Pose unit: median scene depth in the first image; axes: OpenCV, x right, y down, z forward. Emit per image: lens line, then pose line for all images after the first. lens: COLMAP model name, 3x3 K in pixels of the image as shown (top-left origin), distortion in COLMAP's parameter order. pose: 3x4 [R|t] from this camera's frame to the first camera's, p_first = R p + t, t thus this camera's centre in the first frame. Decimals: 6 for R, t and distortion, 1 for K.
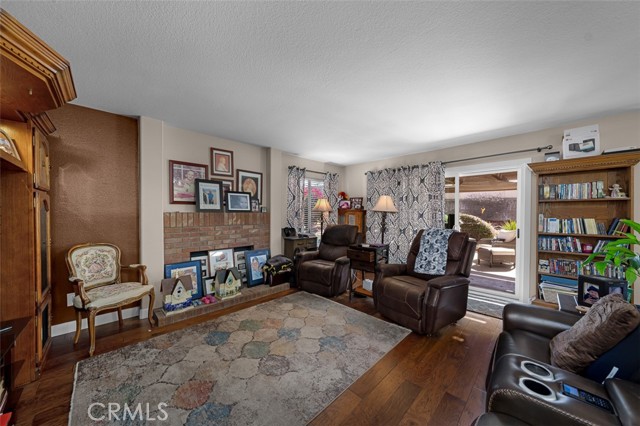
lens RADIAL K [[222.9, 0, 322.1], [0, 222.9, 215.4], [0, 0, 1]] dist [0.000148, 0.000279]
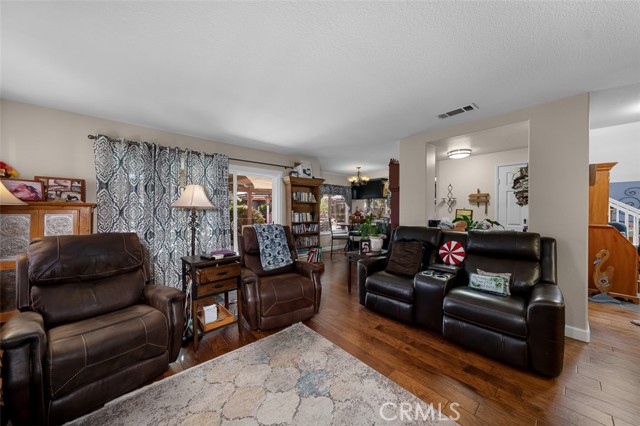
lens RADIAL K [[222.9, 0, 322.1], [0, 222.9, 215.4], [0, 0, 1]] dist [0.000148, 0.000279]
pose [[0.049338, -0.028796, 0.998367, -0.571506], [0.007803, 0.999565, 0.028445, -0.014174], [-0.998752, 0.006387, 0.049541, 0.764875]]
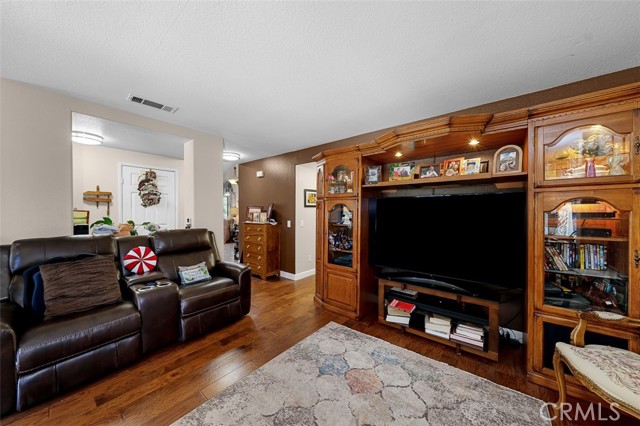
lens RADIAL K [[217.1, 0, 331.7], [0, 217.1, 219.4], [0, 0, 1]] dist [-0.000062, 0.000033]
pose [[-0.990457, -0.005017, -0.137729, -0.163996], [-0.010928, 0.999050, 0.042195, -0.016732], [0.137386, 0.043297, -0.989571, 1.190854]]
